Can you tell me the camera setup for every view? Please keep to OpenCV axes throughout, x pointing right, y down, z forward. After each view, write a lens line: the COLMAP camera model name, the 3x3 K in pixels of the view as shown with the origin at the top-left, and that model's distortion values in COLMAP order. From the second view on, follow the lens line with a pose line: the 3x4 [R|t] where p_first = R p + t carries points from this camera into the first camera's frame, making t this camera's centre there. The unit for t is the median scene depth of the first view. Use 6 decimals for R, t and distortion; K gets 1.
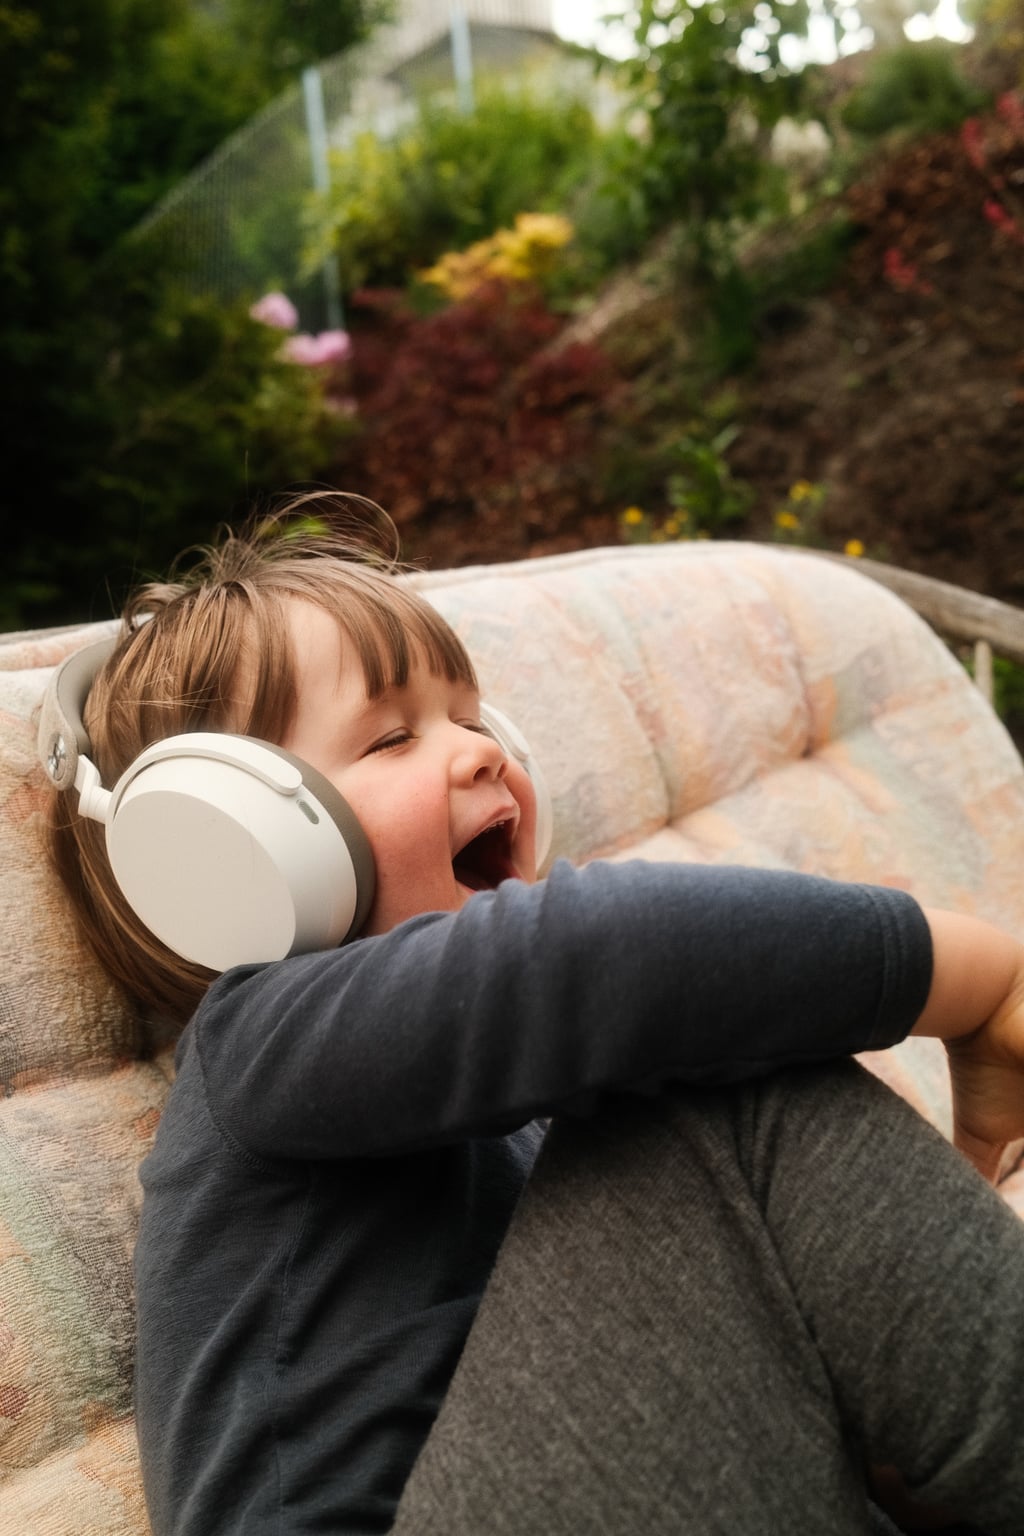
lens RADIAL K [[1654.8, 0, 512.8], [0, 1654.8, 772.0], [0, 0, 1]] dist [-0.025750, 0.000000]
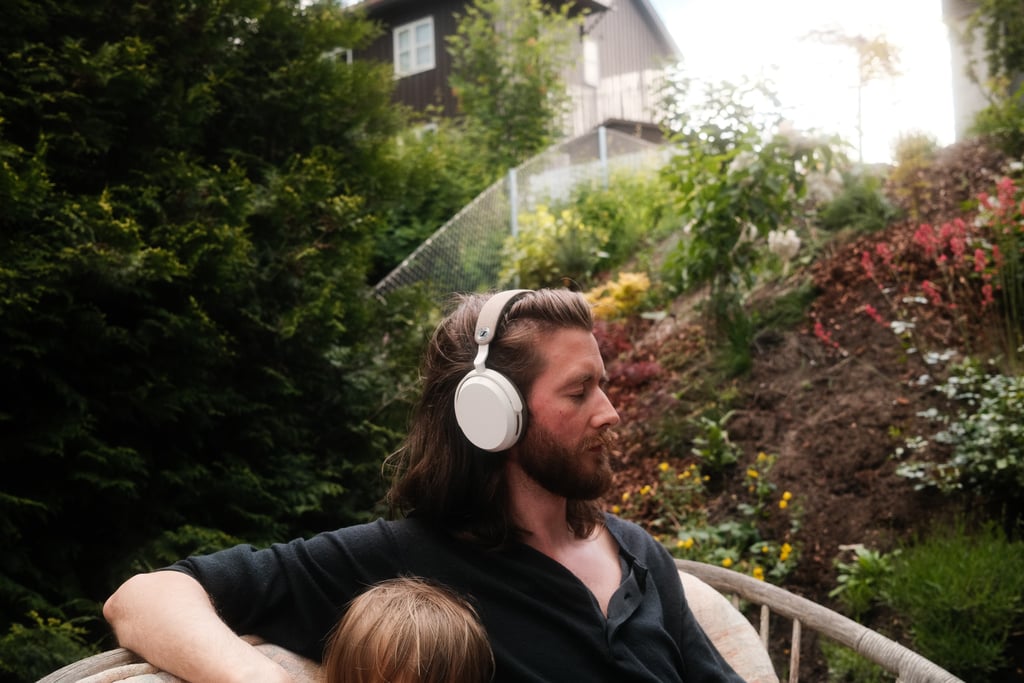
lens RADIAL K [[1103.2, 0, 513.5], [0, 1103.2, 338.7], [0, 0, 1]] dist [-0.025750, 0.000000]
pose [[0.992165, 0.041879, -0.117702, 0.036884], [-0.064796, 0.978015, -0.198215, -0.035651], [0.106813, 0.204288, 0.973066, -0.154014]]
